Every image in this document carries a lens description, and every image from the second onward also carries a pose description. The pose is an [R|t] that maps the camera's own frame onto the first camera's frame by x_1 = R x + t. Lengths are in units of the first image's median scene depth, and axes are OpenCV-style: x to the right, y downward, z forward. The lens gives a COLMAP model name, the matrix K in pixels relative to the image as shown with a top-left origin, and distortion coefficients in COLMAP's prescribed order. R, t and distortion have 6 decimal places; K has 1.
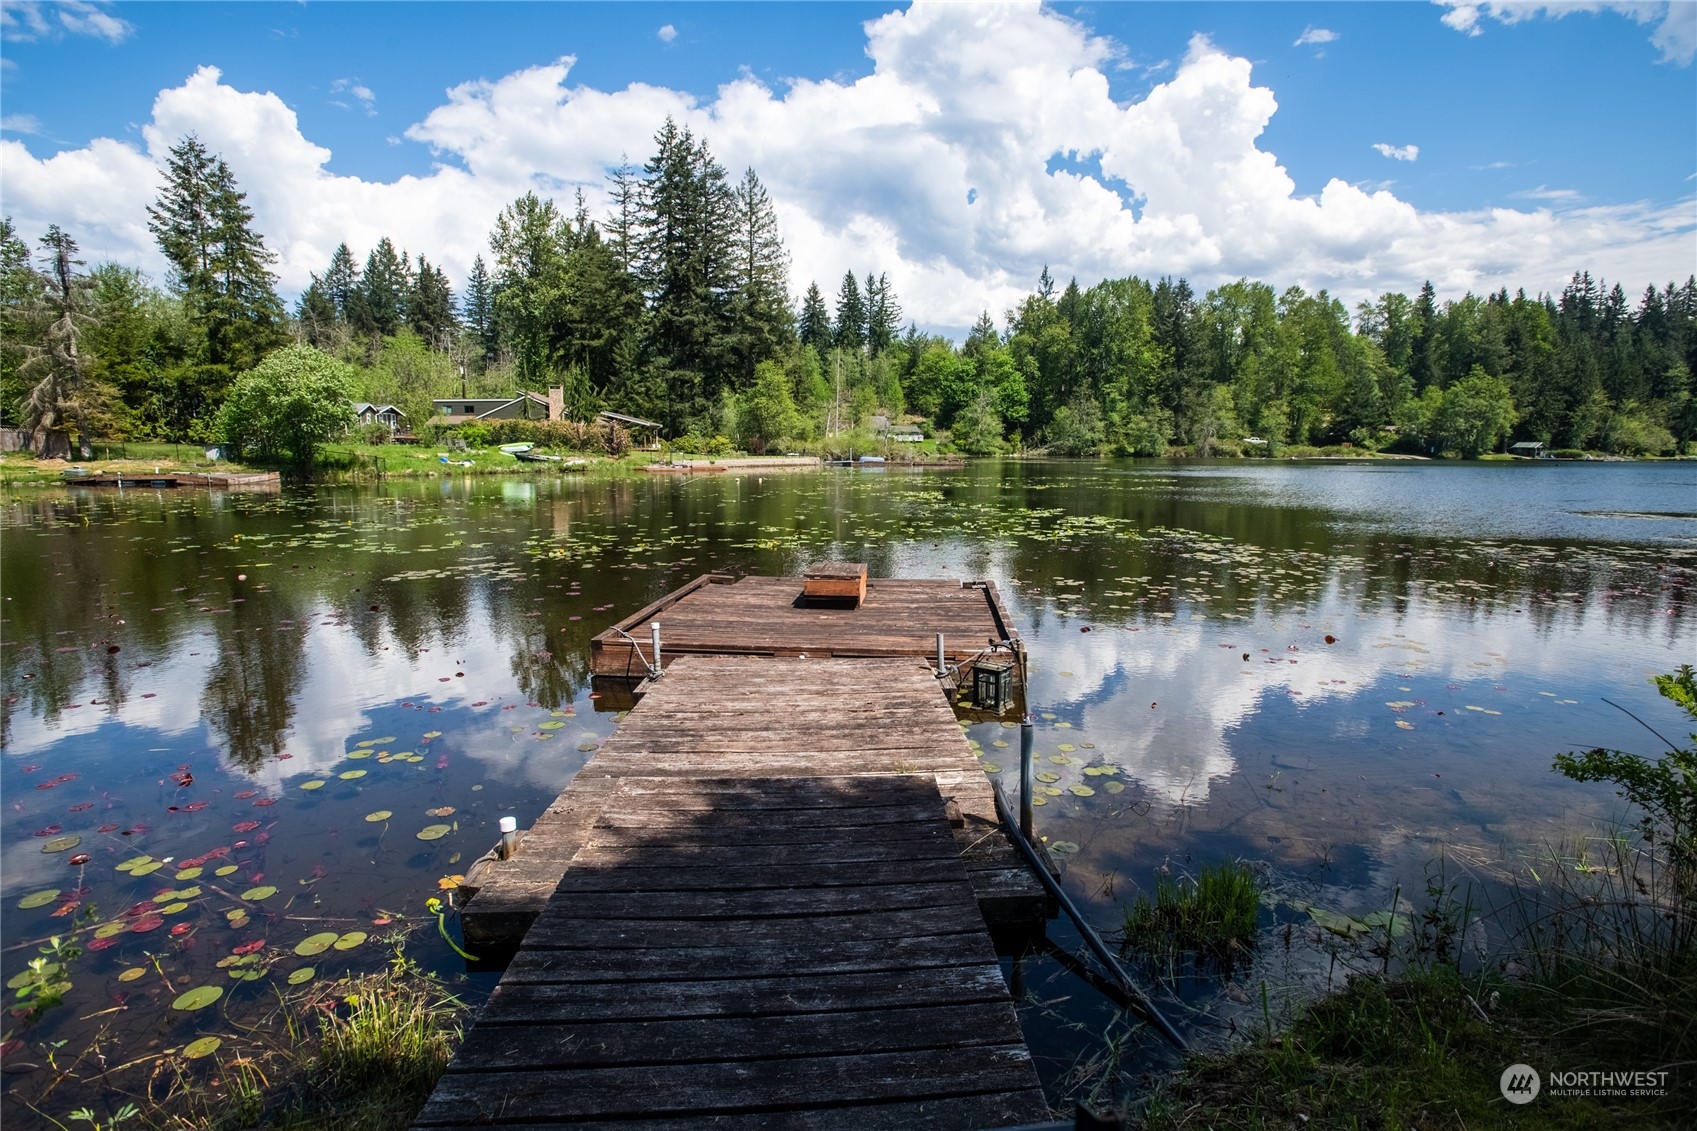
lens RADIAL K [[809.5, 0, 848.8], [0, 809.5, 546.7], [0, 0, 1]] dist [-0.059058, 0.018106]
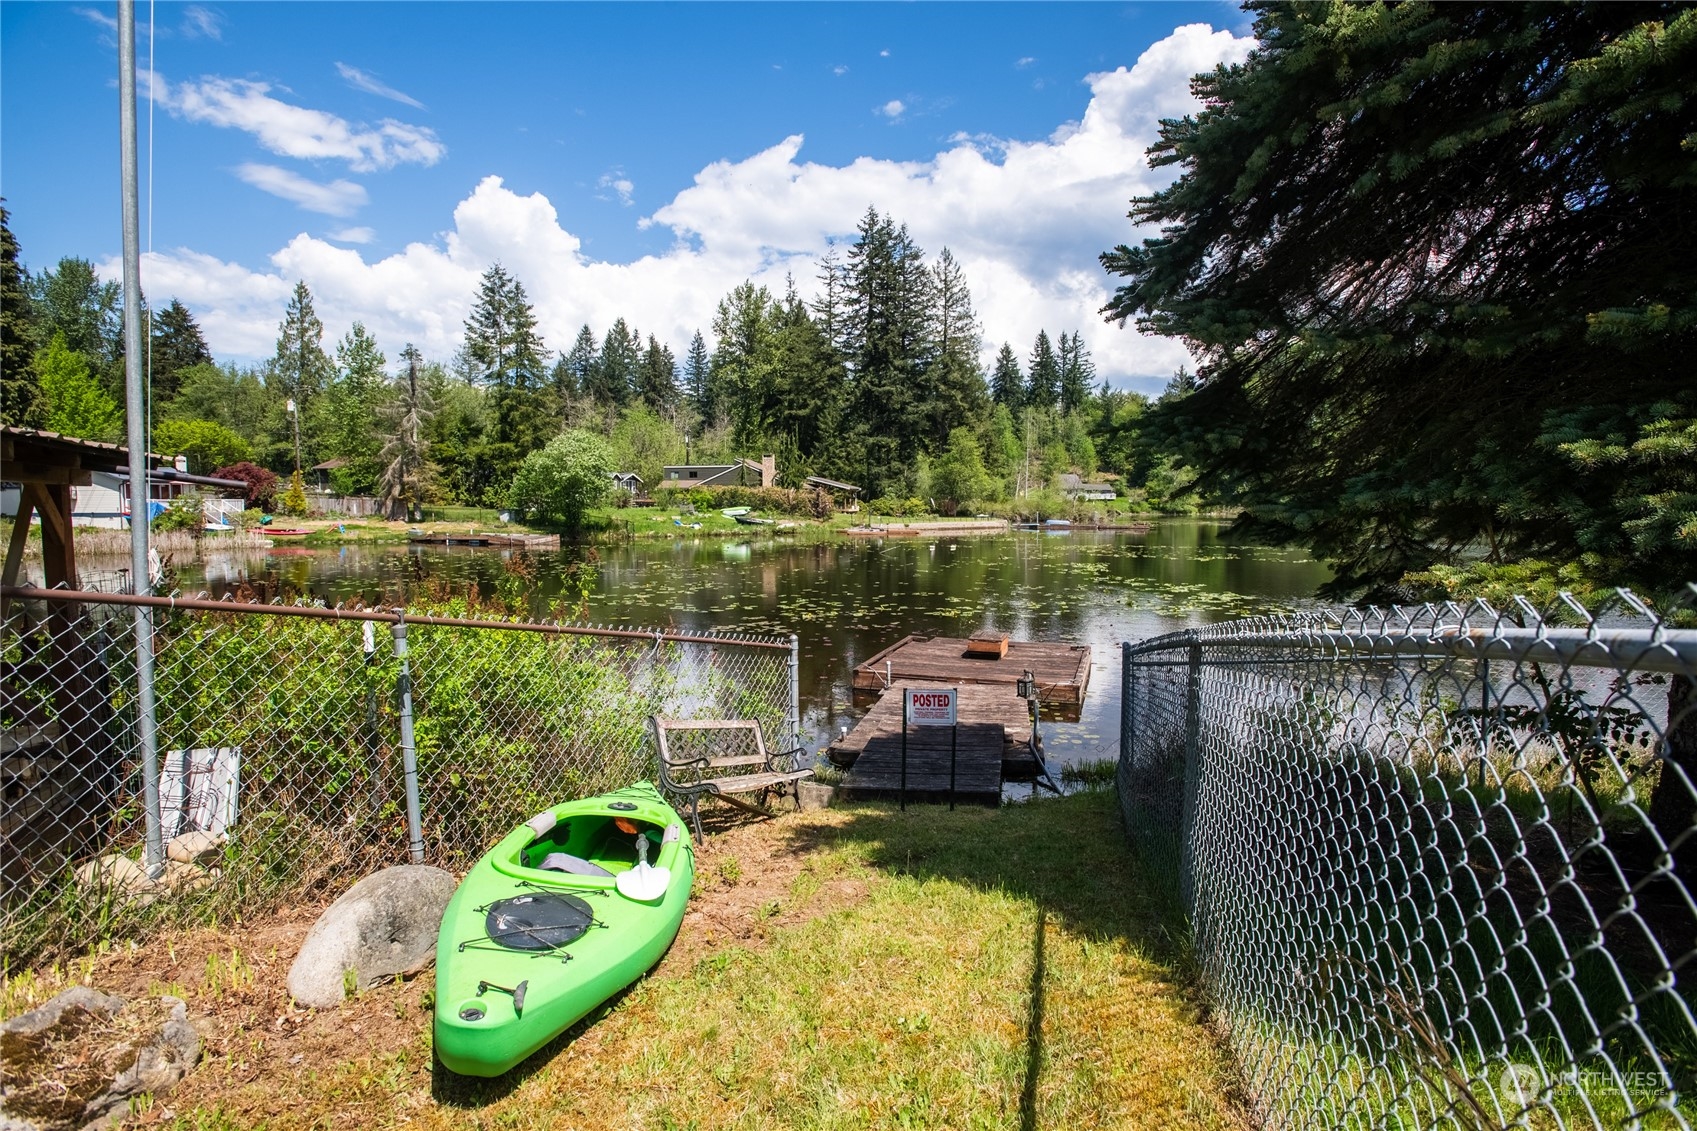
lens RADIAL K [[816.4, 0, 864.5], [0, 816.4, 555.3], [0, 0, 1]] dist [-0.097822, 0.023521]
pose [[0.976808, 0.013966, -0.213661, 0.007024], [-0.025776, 0.998283, -0.052593, -0.003264], [0.212560, 0.056881, 0.975491, -0.053346]]
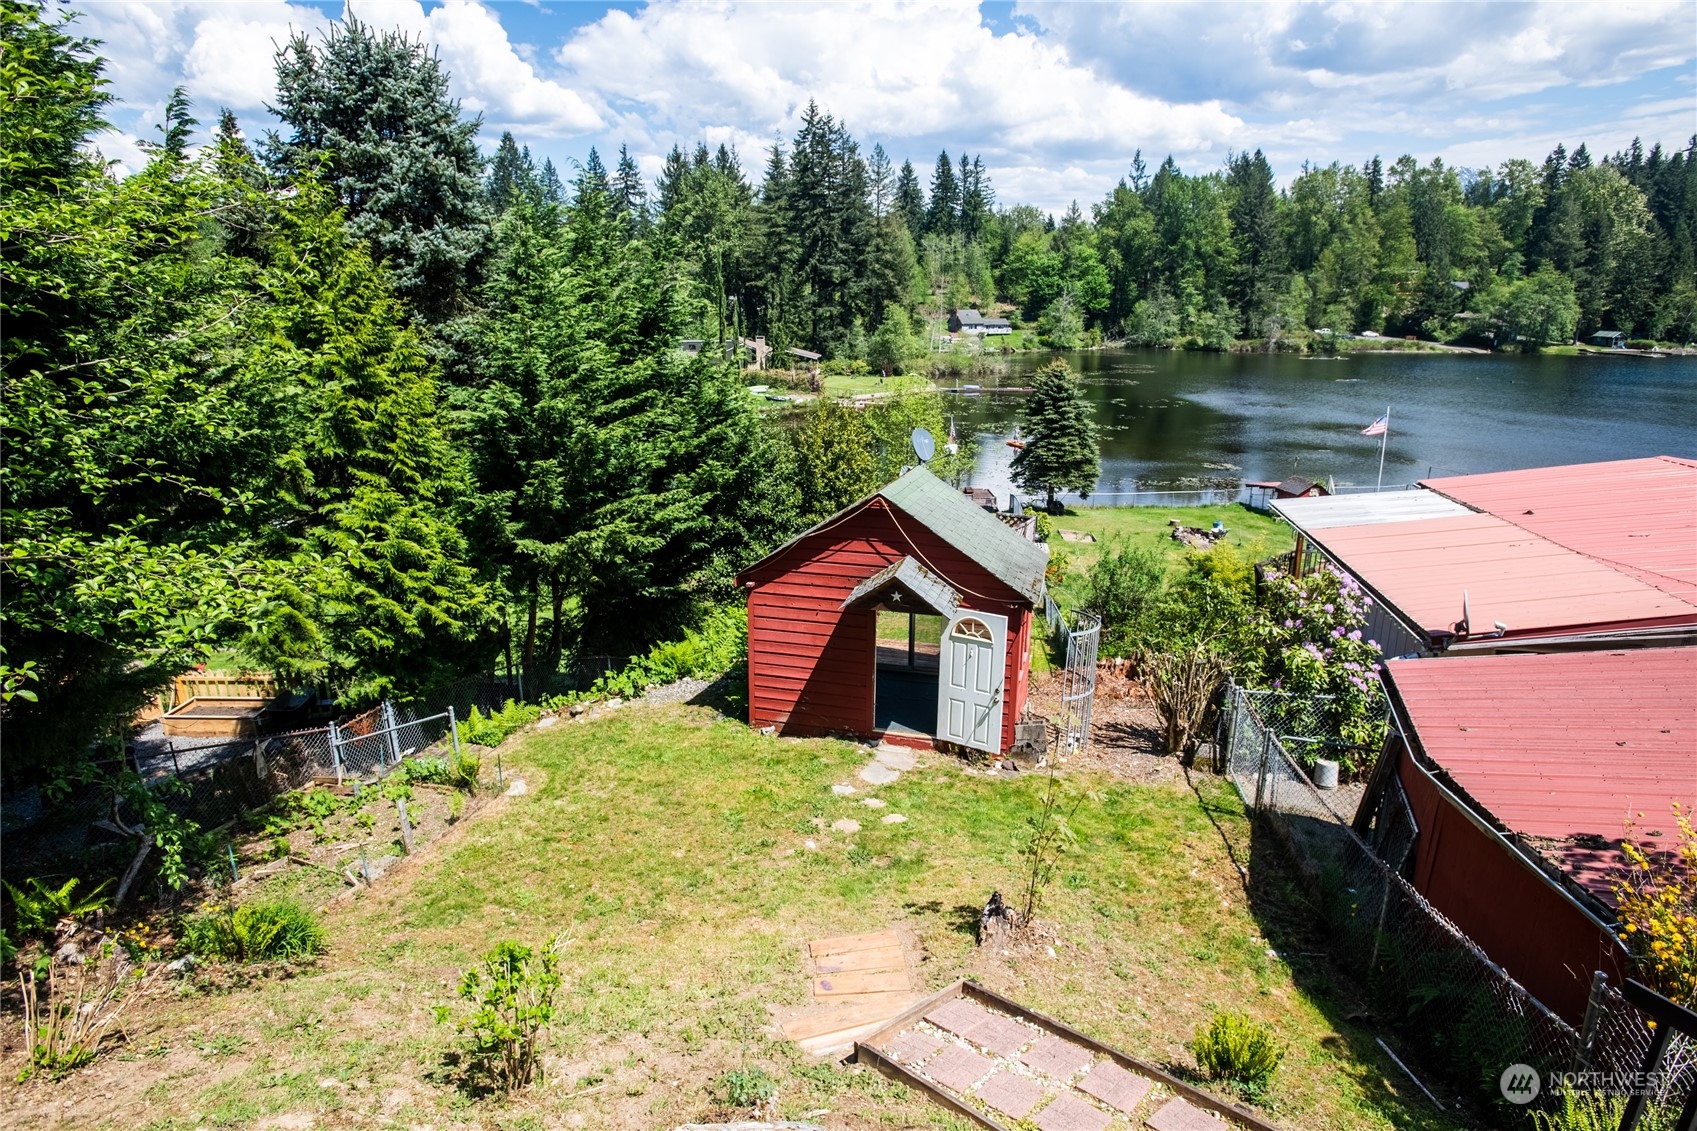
lens RADIAL K [[957.0, 0, 872.4], [0, 957.0, 529.2], [0, 0, 1]] dist [-0.035319, 0.033541]
pose [[0.998459, 0.013695, -0.053780, -0.041570], [-0.006649, 0.991614, 0.129060, -0.056808], [0.055097, -0.128504, 0.990177, -0.599011]]
